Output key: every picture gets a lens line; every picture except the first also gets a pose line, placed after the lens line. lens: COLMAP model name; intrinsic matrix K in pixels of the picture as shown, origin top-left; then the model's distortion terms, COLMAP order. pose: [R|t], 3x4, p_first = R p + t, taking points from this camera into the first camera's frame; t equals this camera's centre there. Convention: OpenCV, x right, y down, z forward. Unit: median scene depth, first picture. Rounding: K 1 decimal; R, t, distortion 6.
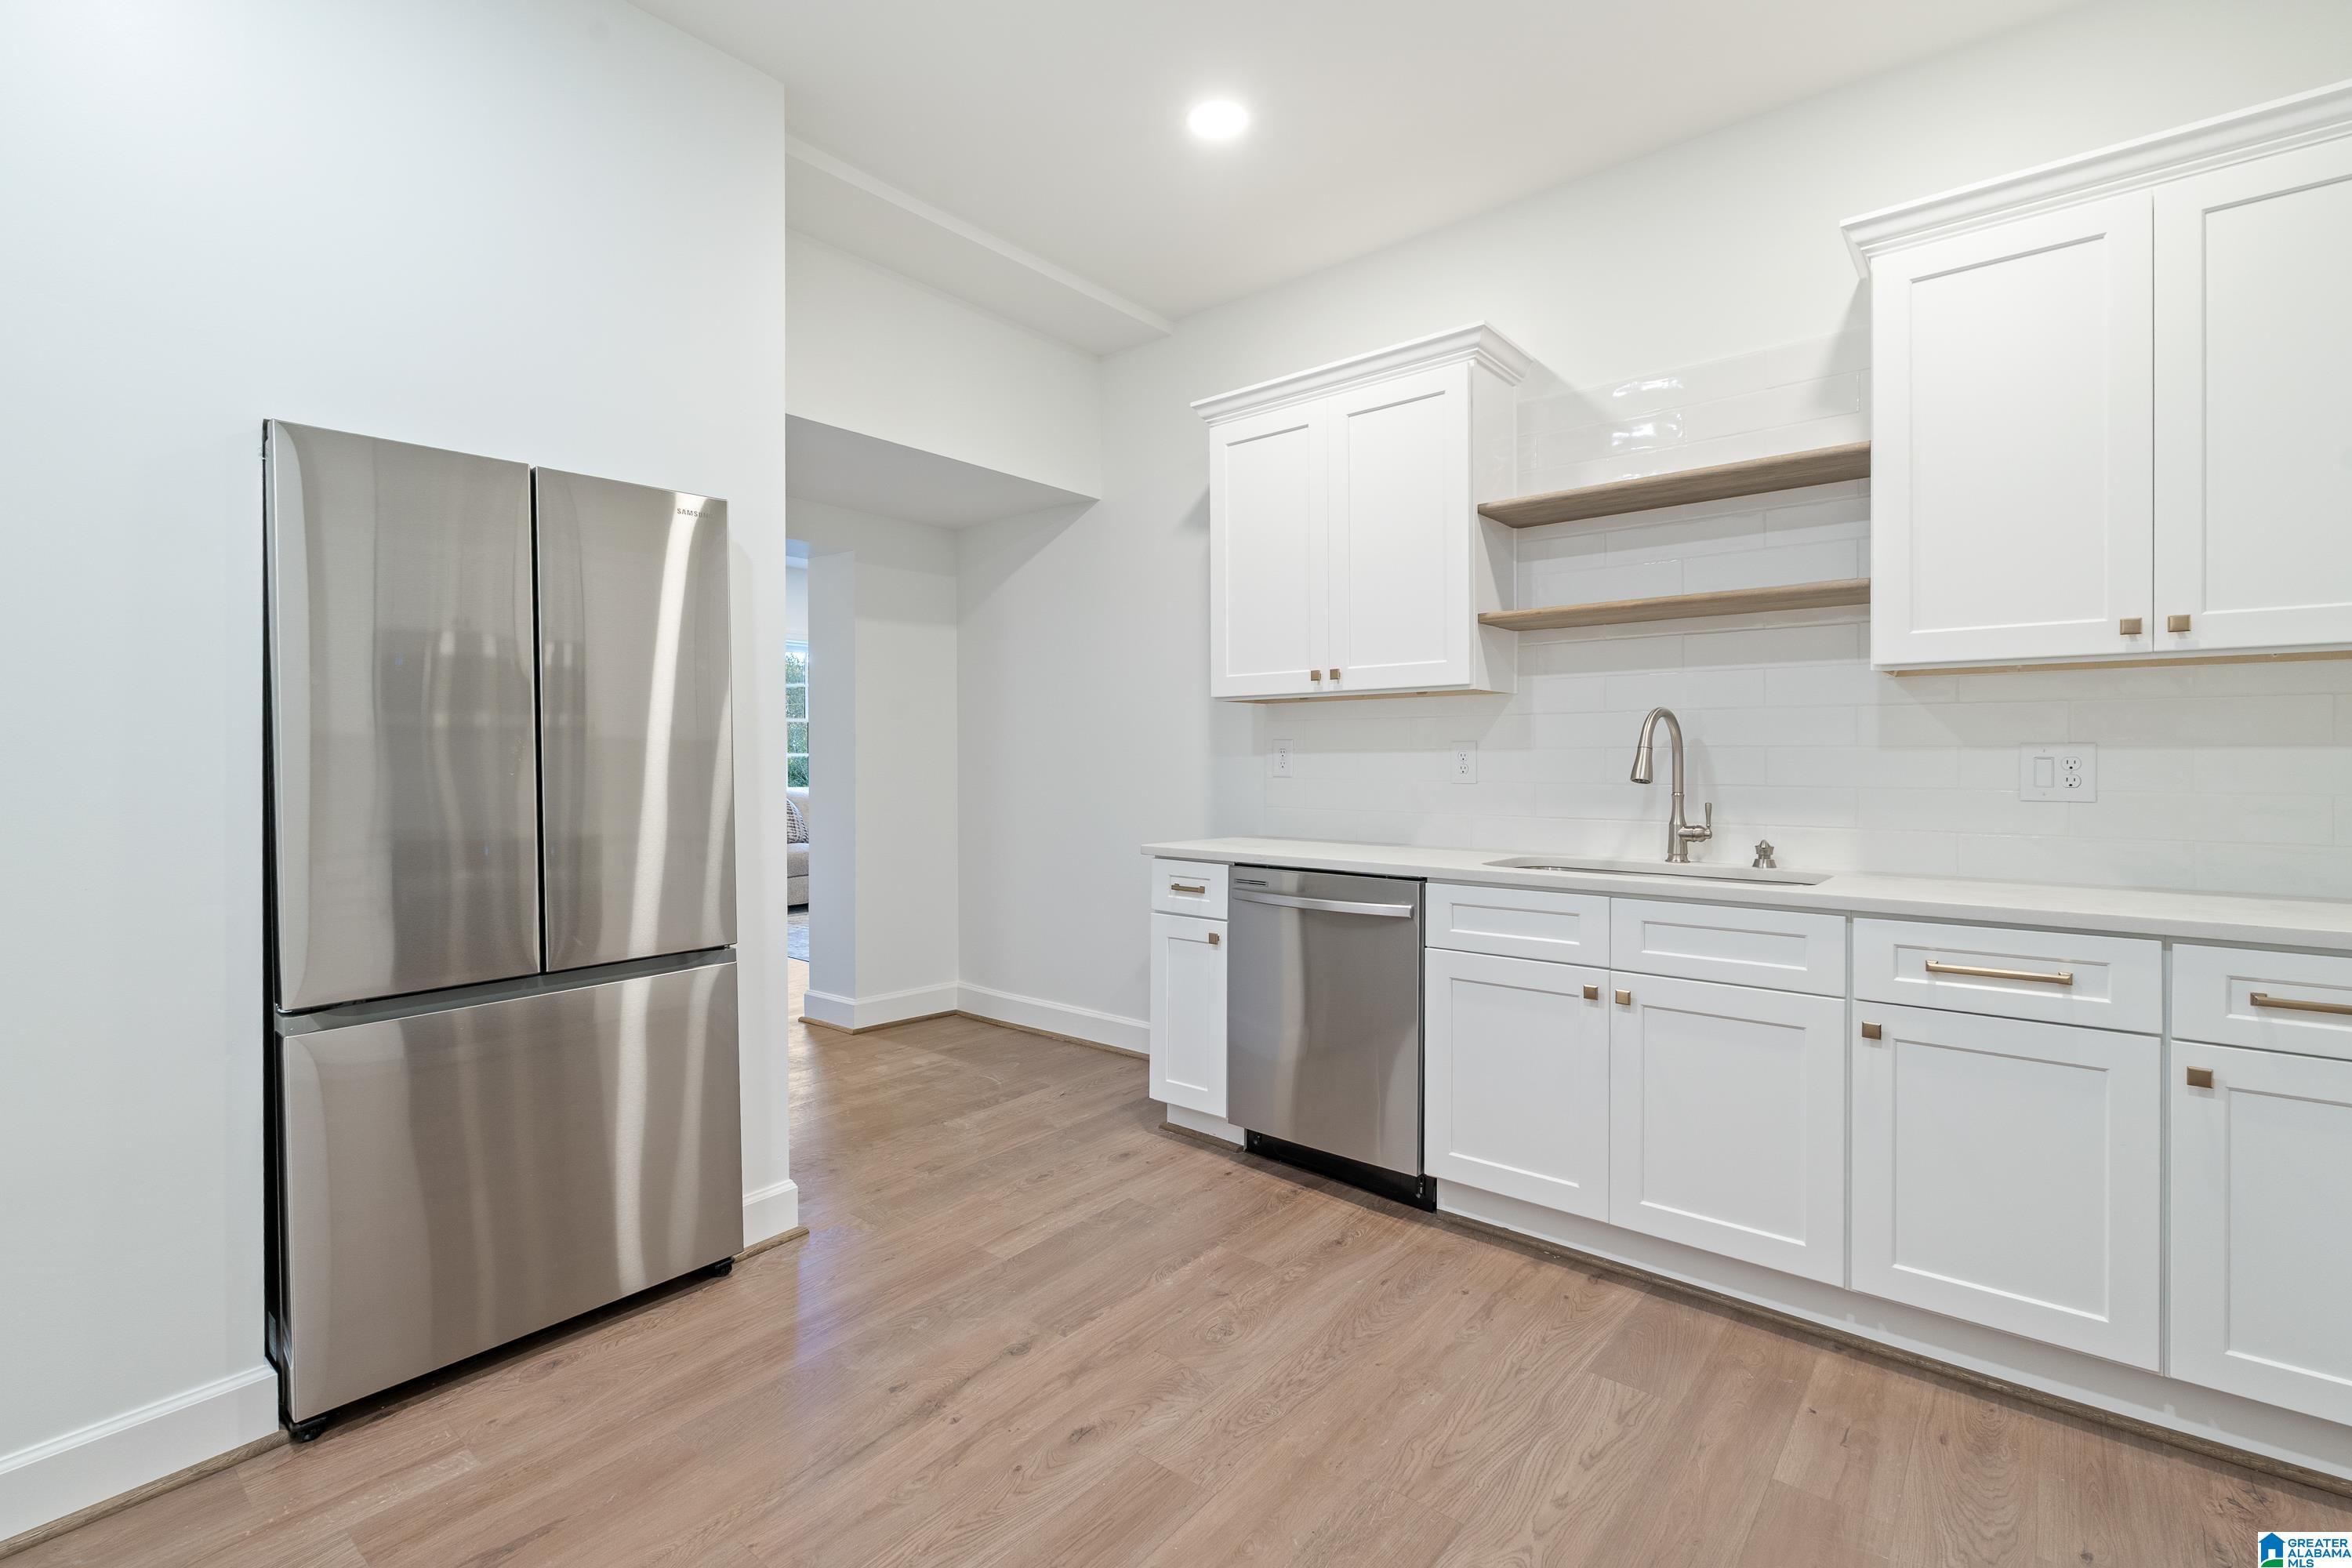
lens RADIAL K [[1078.8, 0, 1176.0], [0, 1078.8, 784.0], [0, 0, 1]] dist [-0.000795, 0.000603]
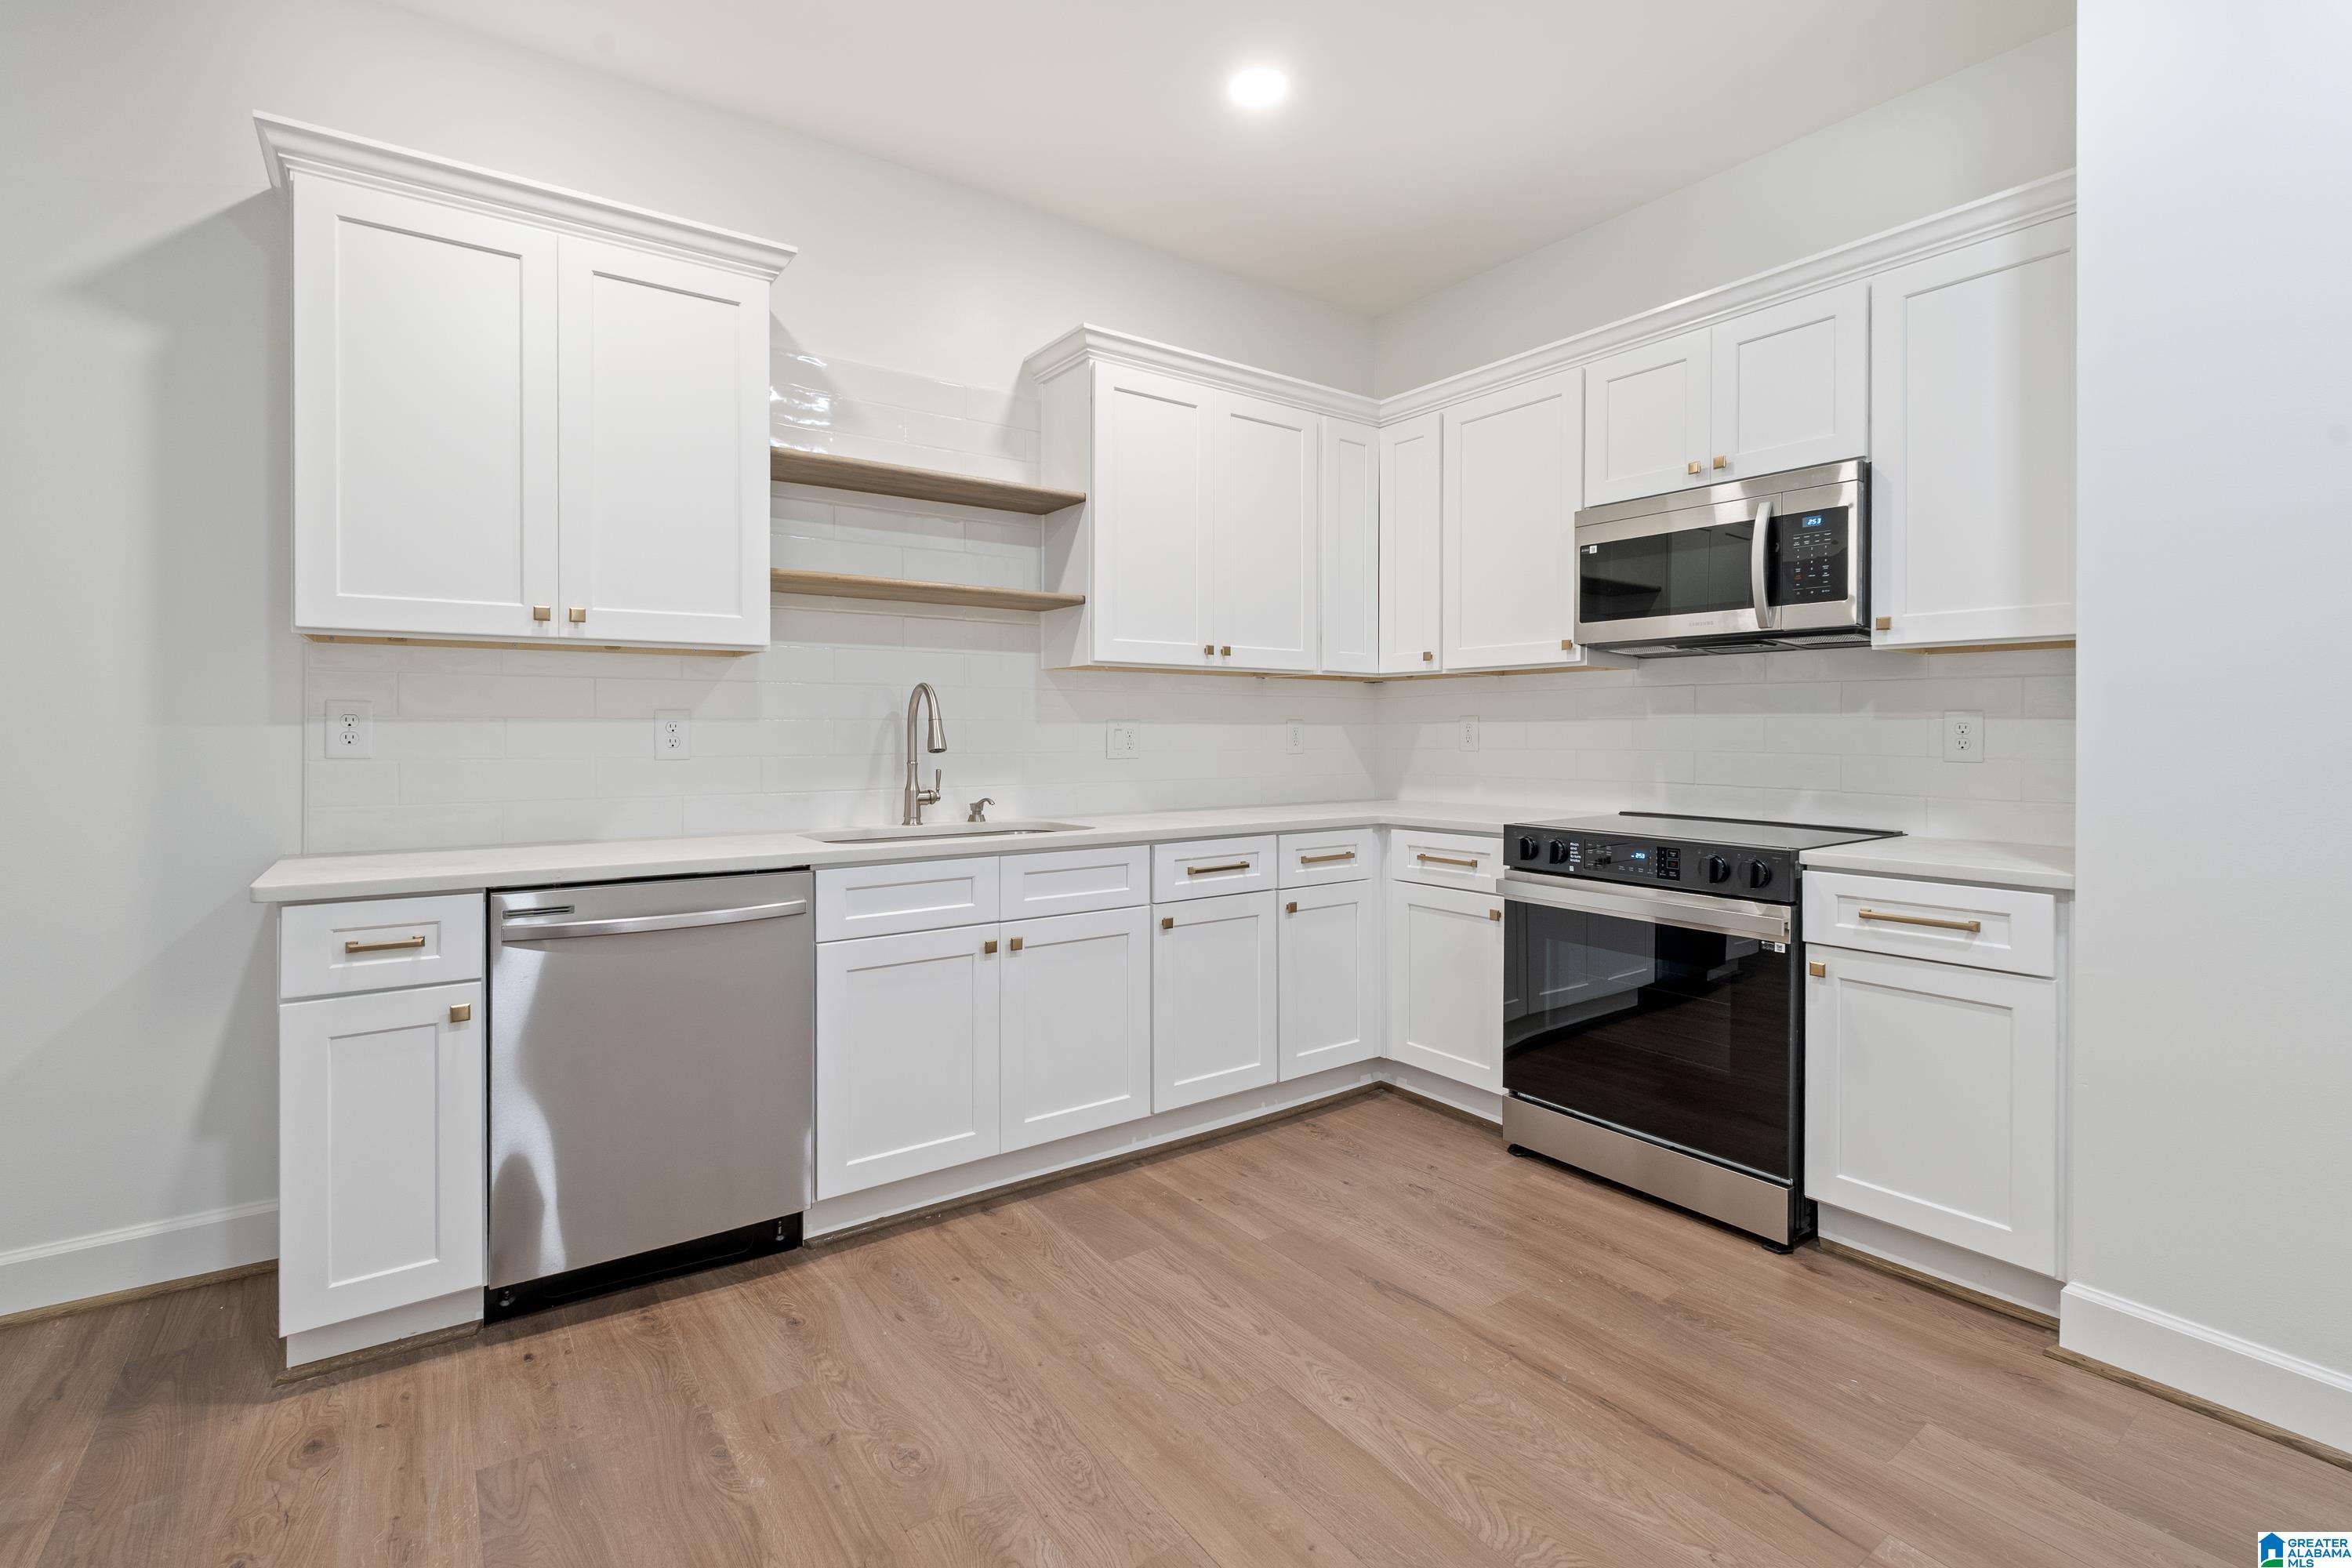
lens RADIAL K [[1057.0, 0, 1167.7], [0, 1057.0, 741.7], [0, 0, 1]] dist [0.000664, -0.000308]
pose [[0.248057, -0.012878, 0.968660, -0.564038], [0.021824, 0.999732, 0.007703, -0.015510], [-0.968500, 0.019229, 0.248272, 0.532504]]
